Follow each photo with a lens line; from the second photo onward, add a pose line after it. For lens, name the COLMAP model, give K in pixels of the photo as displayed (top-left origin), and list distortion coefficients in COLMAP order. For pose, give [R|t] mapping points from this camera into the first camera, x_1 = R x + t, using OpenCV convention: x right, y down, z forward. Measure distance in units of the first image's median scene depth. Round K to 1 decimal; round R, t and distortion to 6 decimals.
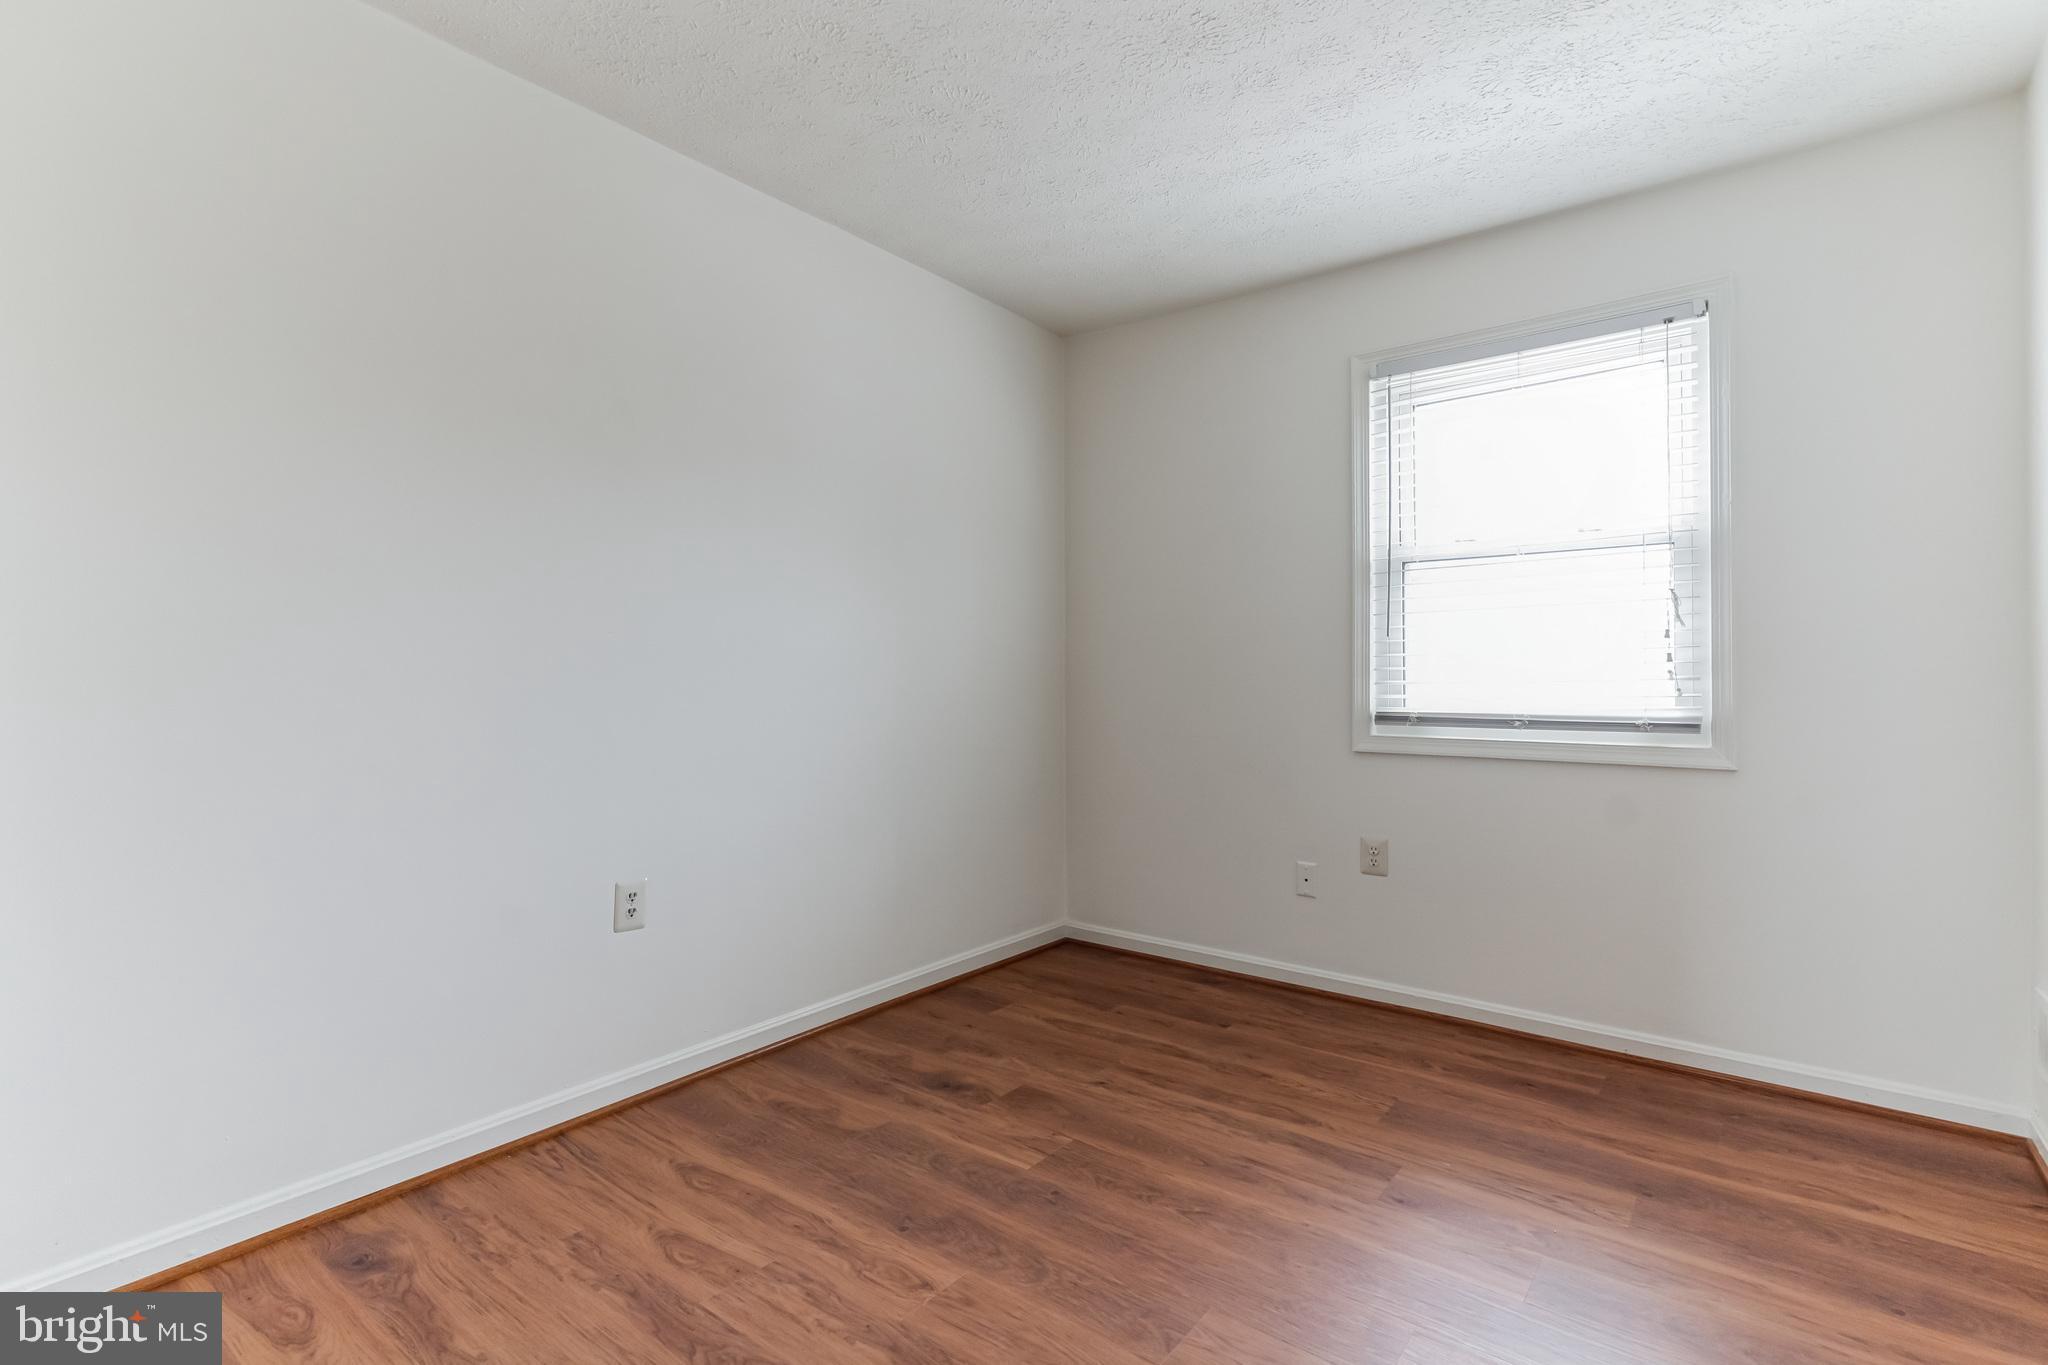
lens RADIAL K [[1003.8, 0, 1010.8], [0, 1003.8, 676.7], [0, 0, 1]] dist [-0.014787, -0.001051]
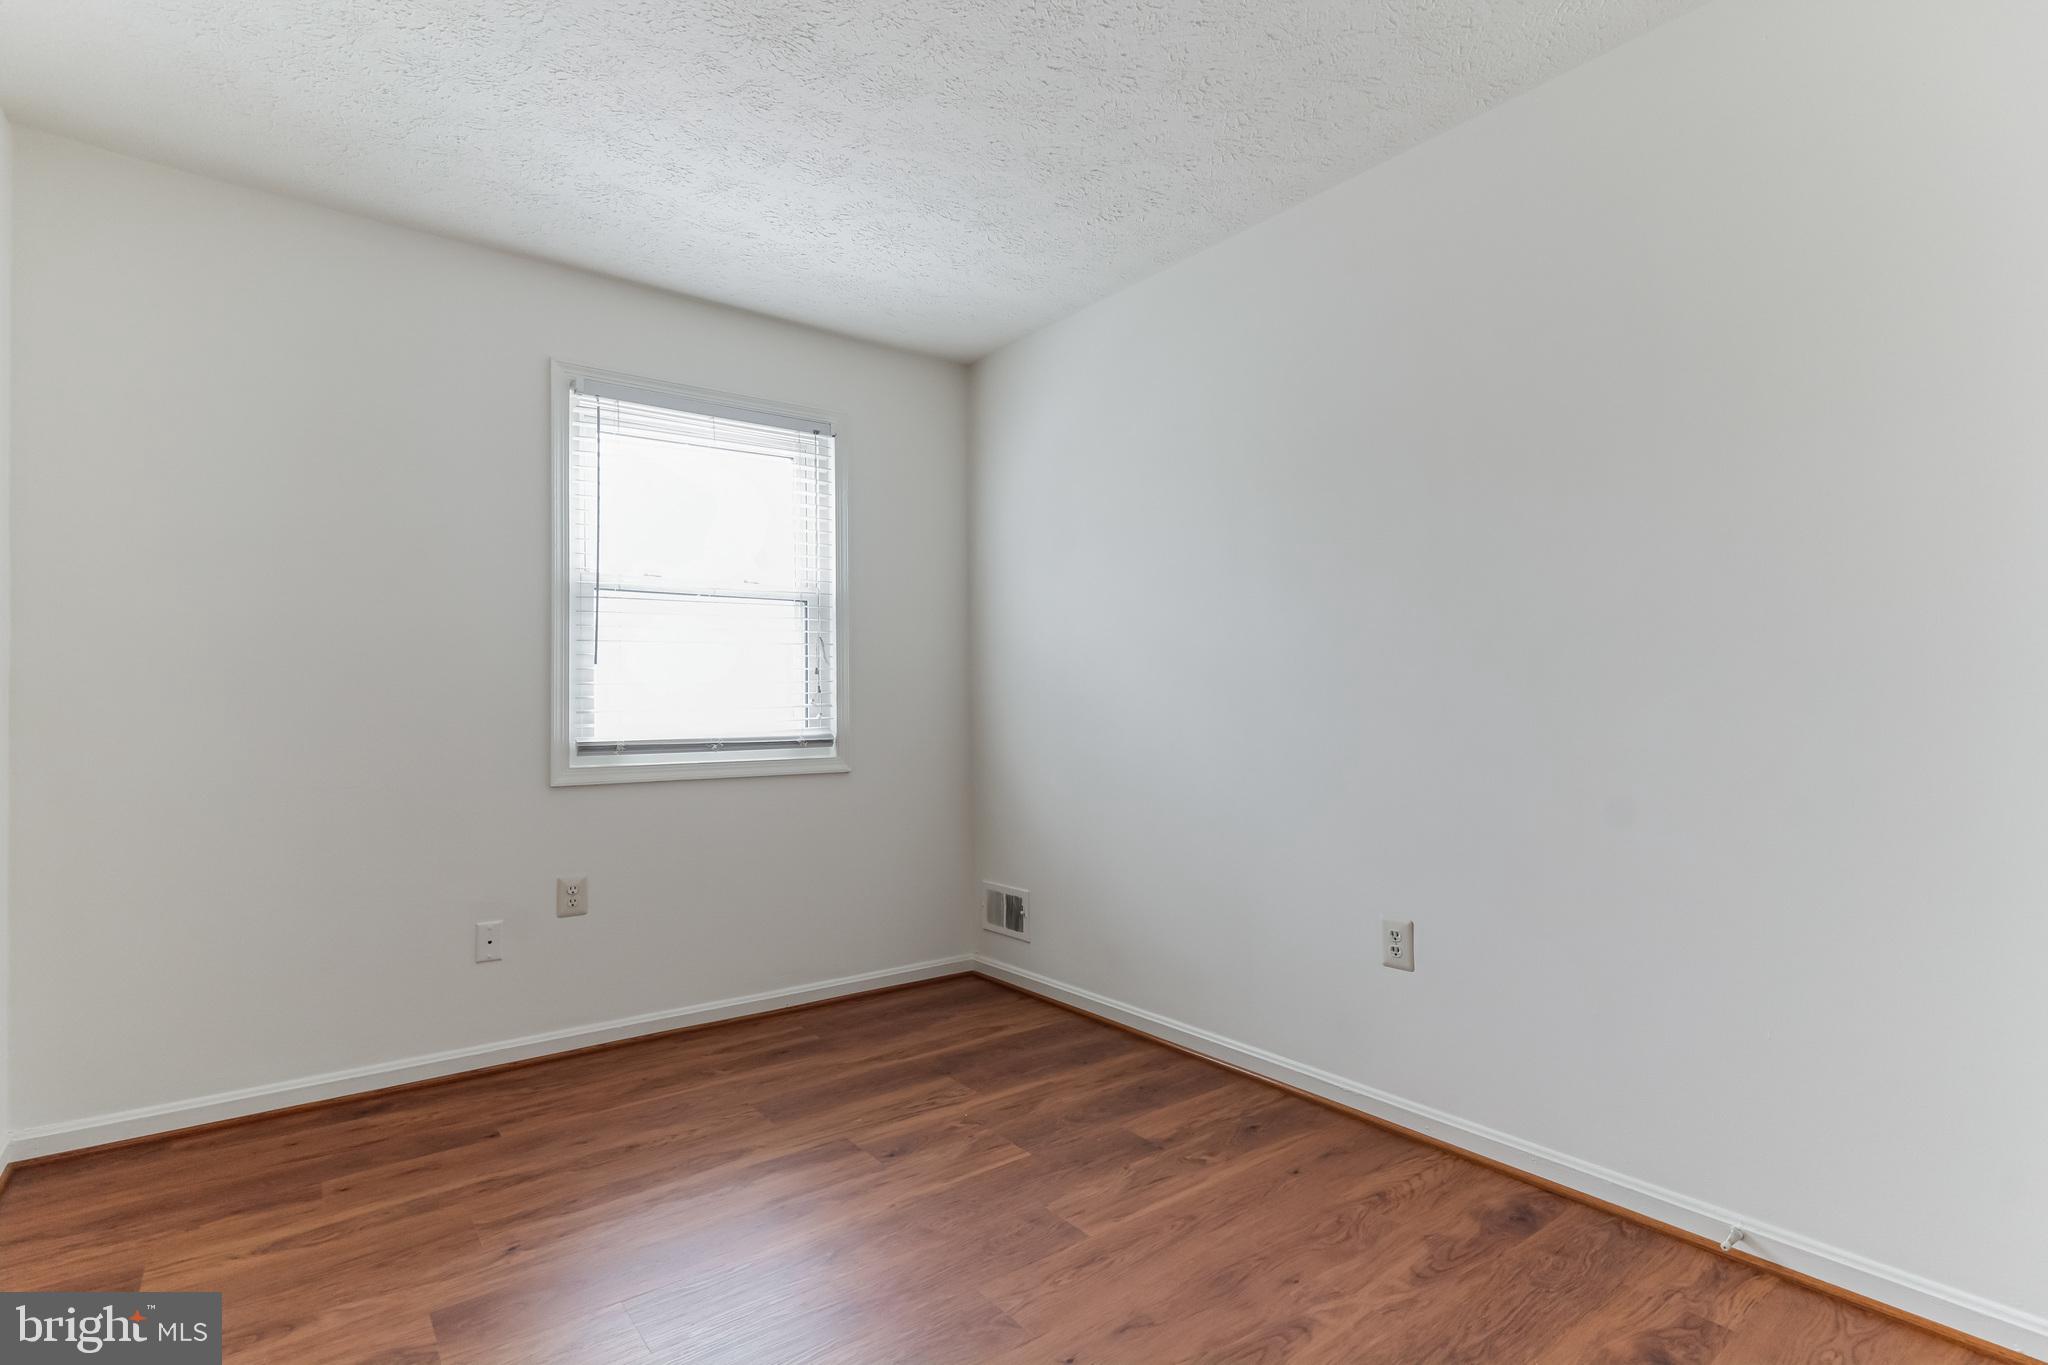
lens RADIAL K [[1003.8, 0, 1012.1], [0, 1003.8, 687.2], [0, 0, 1]] dist [-0.014787, -0.001051]
pose [[0.203136, 0.012549, 0.979070, -0.522704], [0.004147, 0.999898, -0.013677, -0.002922], [-0.979142, 0.006839, 0.203063, 0.440814]]
